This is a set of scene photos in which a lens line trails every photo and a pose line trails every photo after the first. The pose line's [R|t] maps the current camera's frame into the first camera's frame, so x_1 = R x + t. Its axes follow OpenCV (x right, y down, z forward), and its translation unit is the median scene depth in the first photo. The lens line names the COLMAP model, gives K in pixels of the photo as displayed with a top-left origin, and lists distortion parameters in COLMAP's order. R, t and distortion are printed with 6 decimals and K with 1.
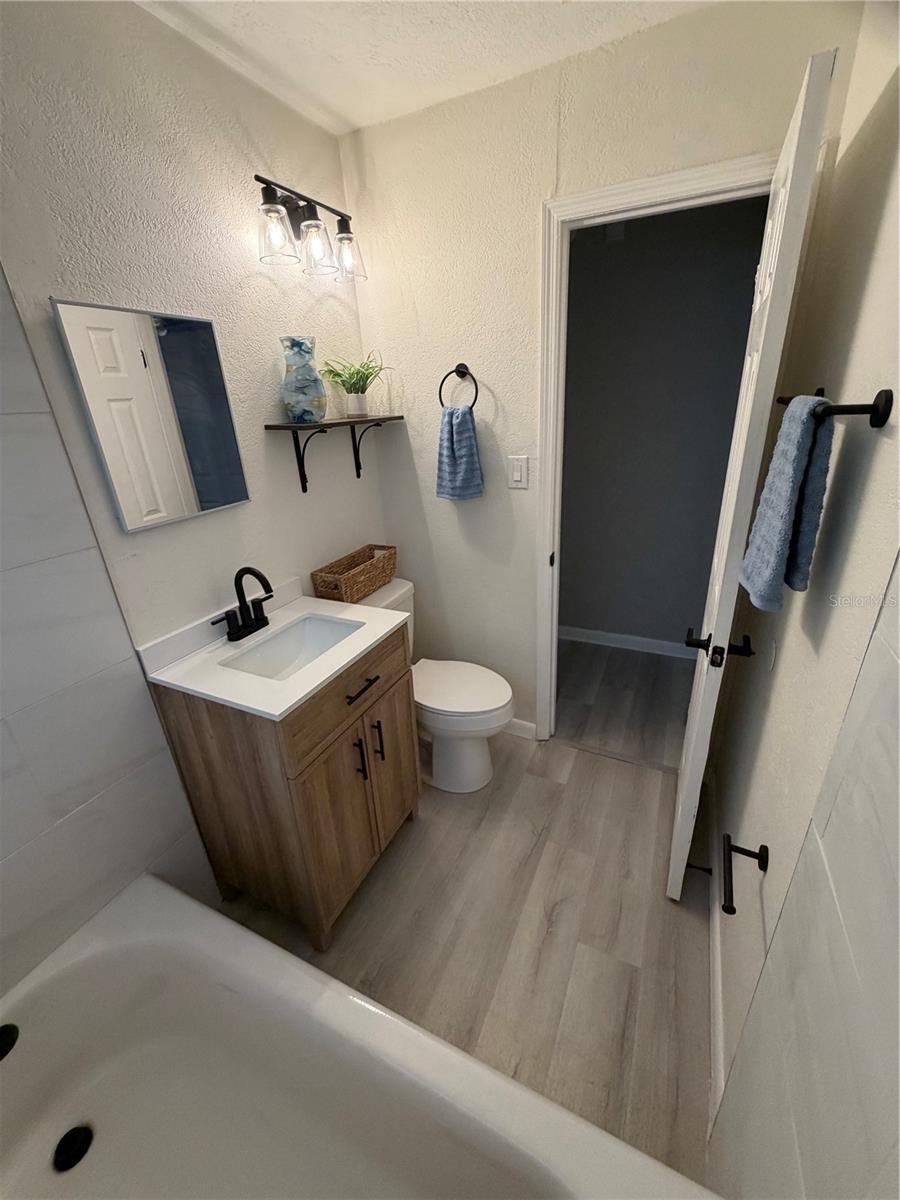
lens RADIAL K [[484.4, 0, 450.4], [0, 484.4, 595.8], [0, 0, 1]] dist [0.000228, -0.000020]
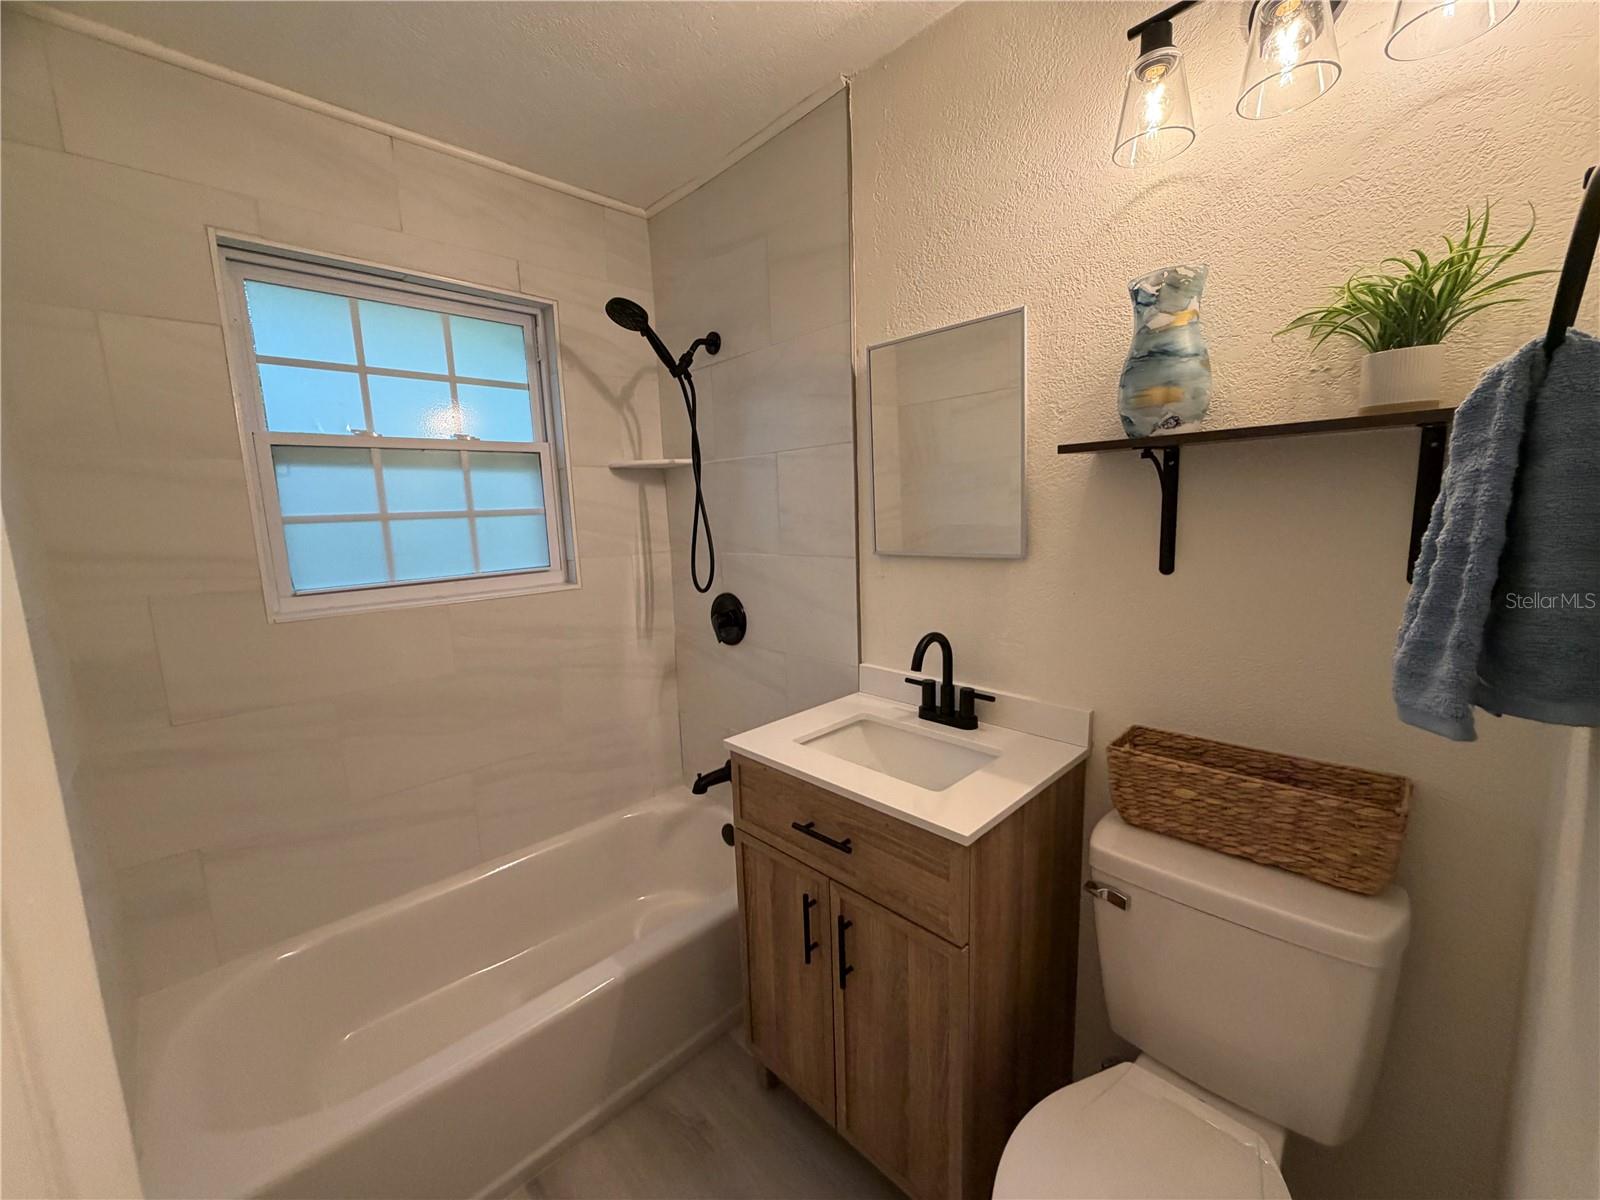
lens RADIAL K [[632.9, 0, 793.4], [0, 632.9, 606.0], [0, 0, 1]] dist [-0.000956, -0.000644]
pose [[-0.342292, 0.200863, -0.917873, 0.503774], [-0.308760, 0.898586, 0.311785, -0.307649], [0.887414, 0.390124, -0.245560, 0.951944]]
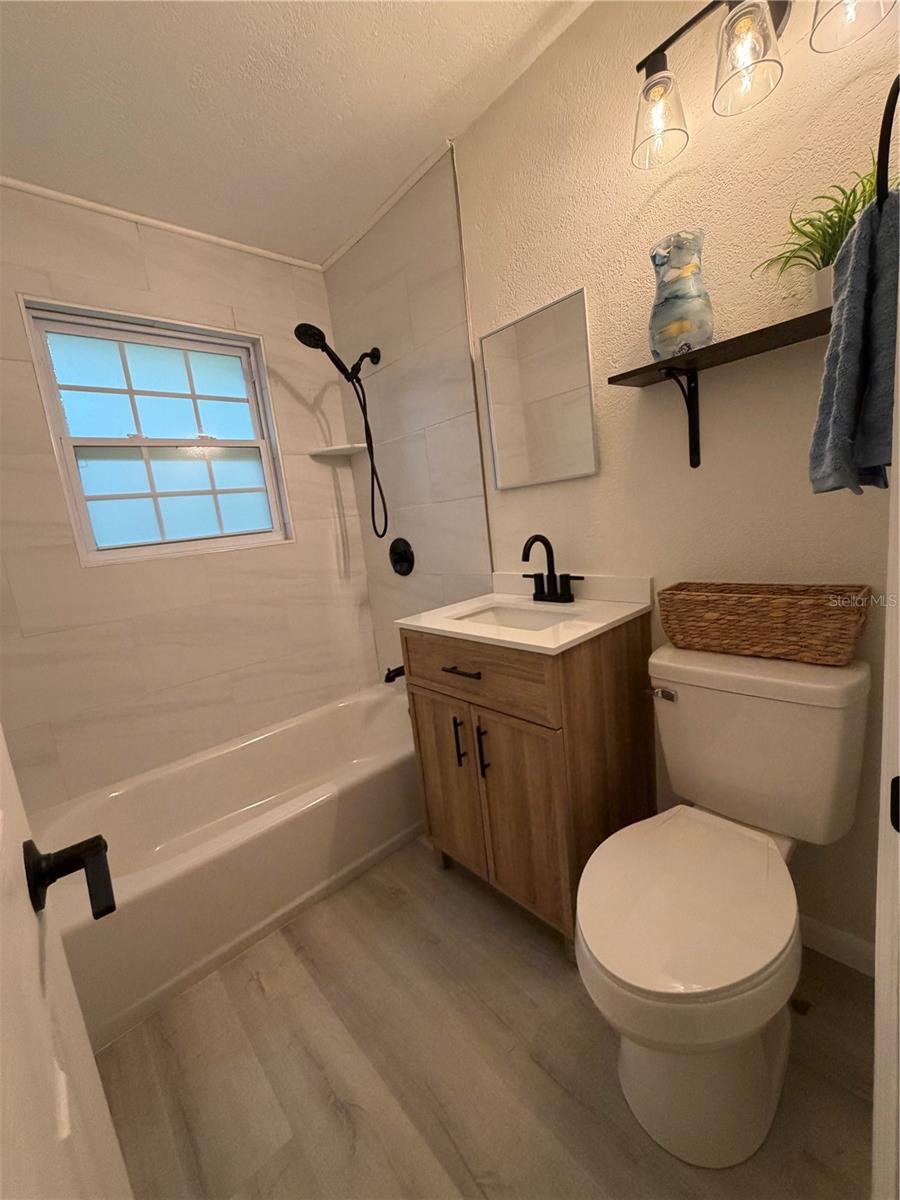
lens RADIAL K [[474.7, 0, 447.5], [0, 474.7, 598.1], [0, 0, 1]] dist [-0.000956, -0.000644]
pose [[-0.371213, 0.245825, -0.895417, 0.559055], [-0.231440, 0.909390, 0.345609, -0.224038], [0.899242, 0.335530, -0.280683, 1.070773]]
